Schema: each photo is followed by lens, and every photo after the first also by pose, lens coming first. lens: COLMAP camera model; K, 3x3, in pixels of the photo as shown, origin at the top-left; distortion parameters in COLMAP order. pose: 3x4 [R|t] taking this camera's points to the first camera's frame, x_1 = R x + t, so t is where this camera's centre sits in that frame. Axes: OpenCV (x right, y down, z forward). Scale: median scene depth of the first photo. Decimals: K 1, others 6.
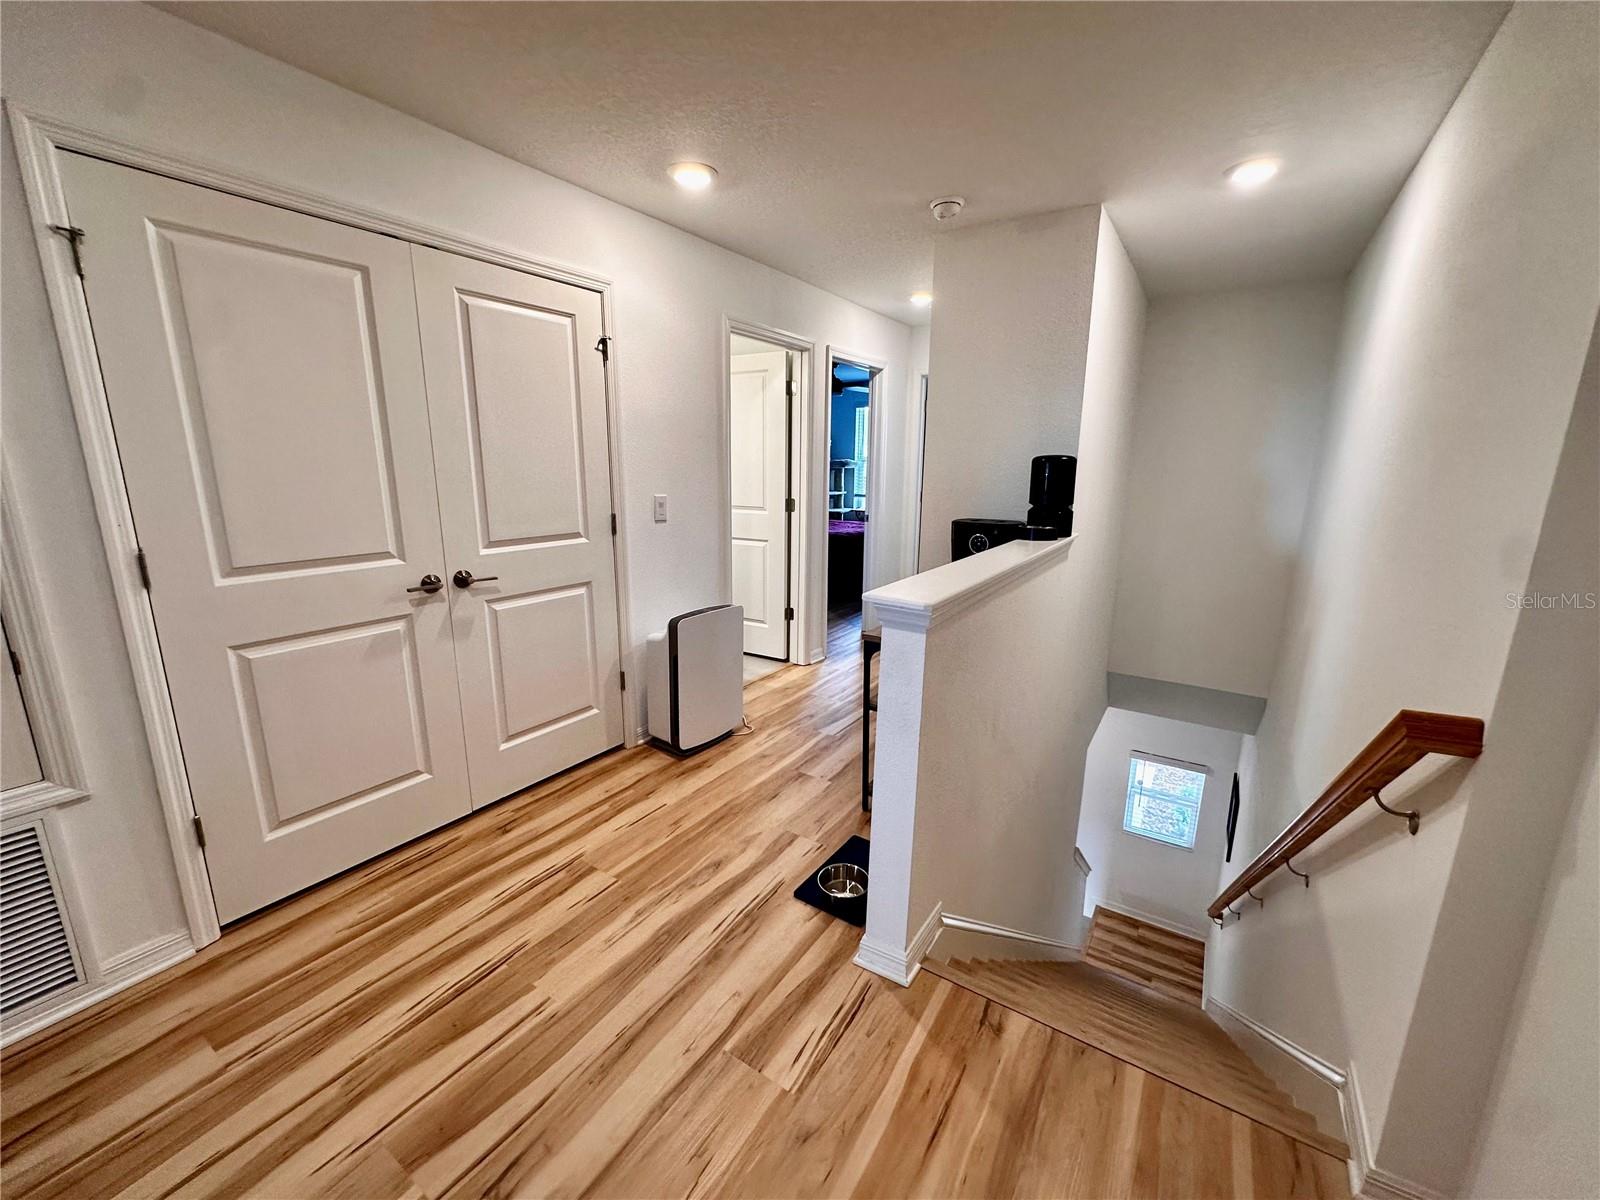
lens RADIAL K [[640.7, 0, 796.3], [0, 640.7, 603.6], [0, 0, 1]] dist [-0.003192, 0.000925]
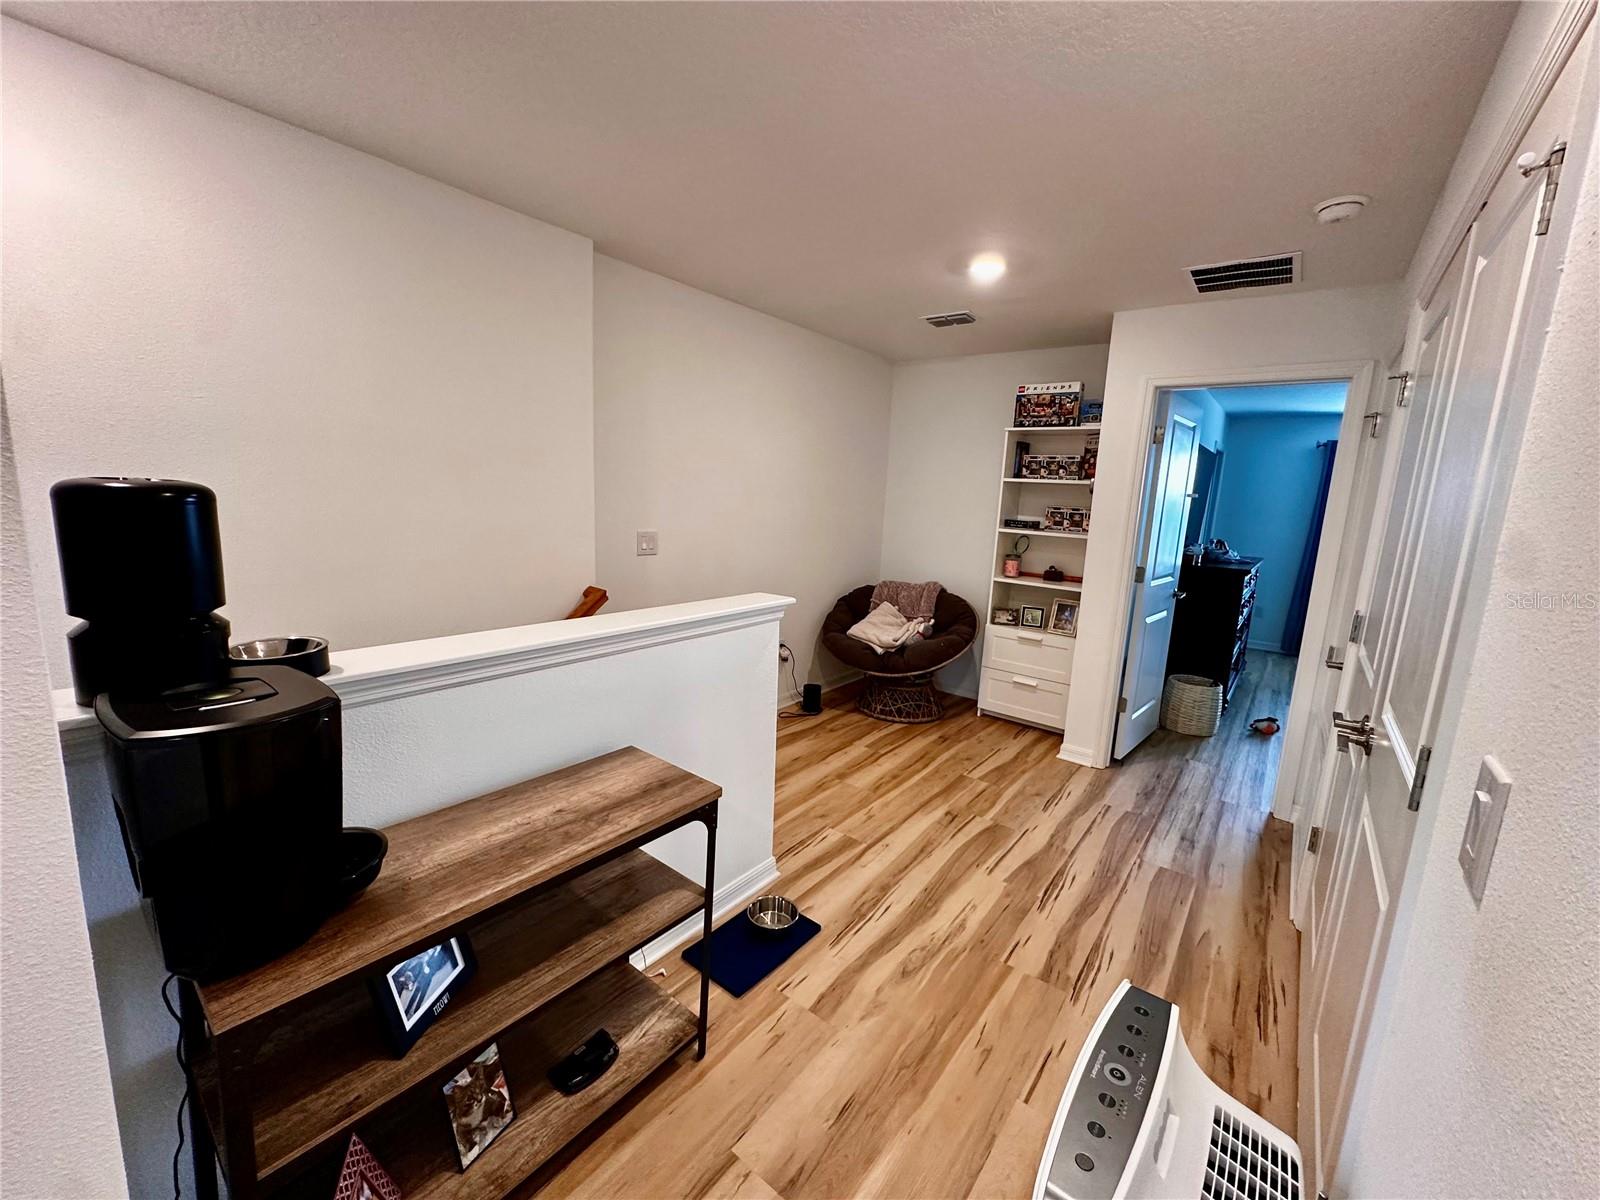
lens RADIAL K [[640.7, 0, 800.2], [0, 640.7, 601.1], [0, 0, 1]] dist [-0.003192, 0.000925]
pose [[-0.994705, -0.079233, 0.065453, 0.003590], [-0.049303, 0.926706, 0.372540, -0.415910], [-0.090173, 0.367340, -0.925705, 1.771793]]
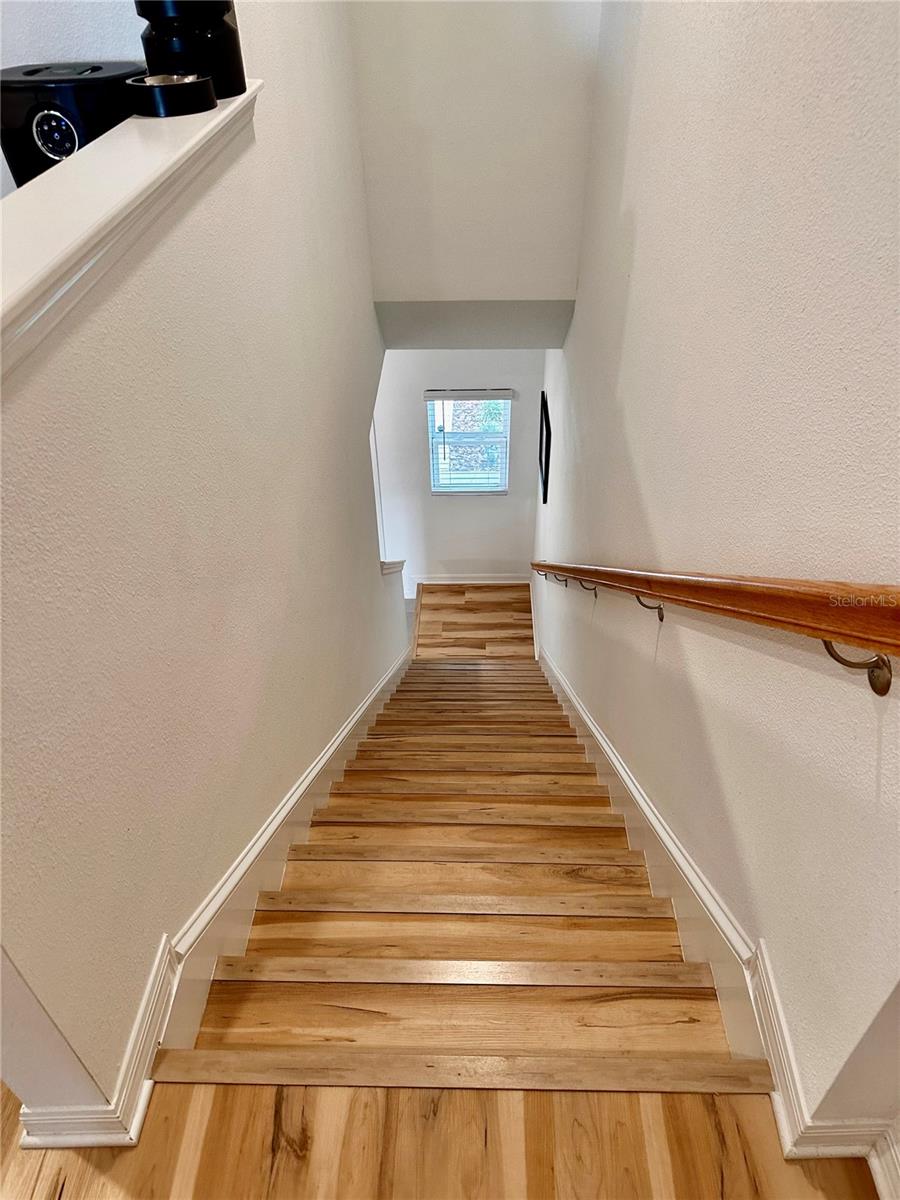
lens RADIAL K [[837.0, 0, 448.2], [0, 837.0, 603.8], [0, 0, 1]] dist [0.086525, -0.116038]
pose [[0.849238, -0.356883, 0.389139, 0.234460], [0.142877, 0.864819, 0.481326, -0.078181], [-0.508312, -0.353161, 0.785427, 0.392154]]
